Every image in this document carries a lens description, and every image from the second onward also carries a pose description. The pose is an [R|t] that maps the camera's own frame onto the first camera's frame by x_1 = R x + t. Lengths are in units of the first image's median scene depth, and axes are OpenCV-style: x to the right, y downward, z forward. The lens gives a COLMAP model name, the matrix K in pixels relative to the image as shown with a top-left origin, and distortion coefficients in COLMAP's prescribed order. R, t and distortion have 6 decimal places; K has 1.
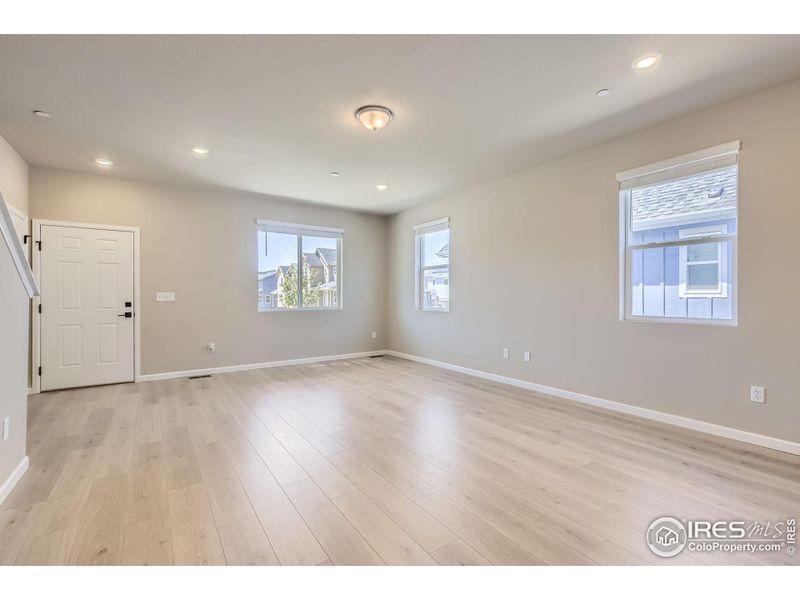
lens RADIAL K [[364.9, 0, 398.1], [0, 364.9, 296.4], [0, 0, 1]] dist [0.006227, -0.000952]
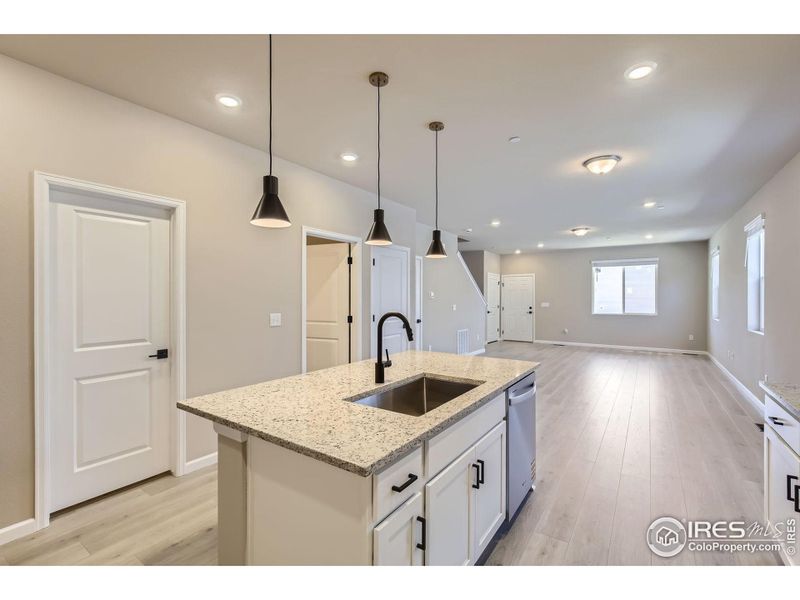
lens RADIAL K [[364.9, 0, 402.7], [0, 364.9, 297.7], [0, 0, 1]] dist [0.006227, -0.000952]
pose [[0.341621, 0.005475, -0.939822, 0.986975], [-0.000768, 0.999984, 0.005547, -0.047226], [0.939838, -0.001173, 0.341620, -0.461640]]
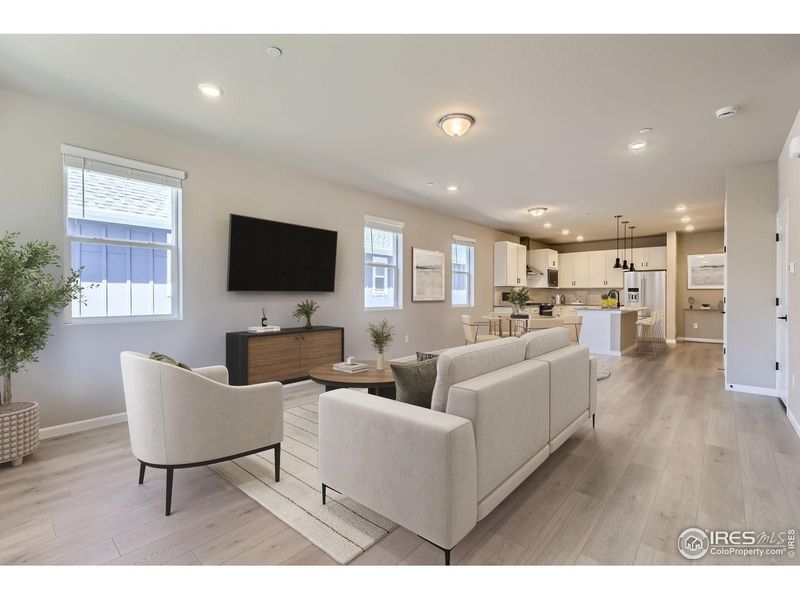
lens RADIAL K [[364.9, 0, 396.0], [0, 364.9, 299.4], [0, 0, 1]] dist [0.006227, -0.000952]
pose [[-0.228573, -0.019366, 0.973334, -1.274512], [0.002304, 0.999789, 0.020434, -0.019773], [-0.973524, 0.006913, -0.228480, 1.712676]]
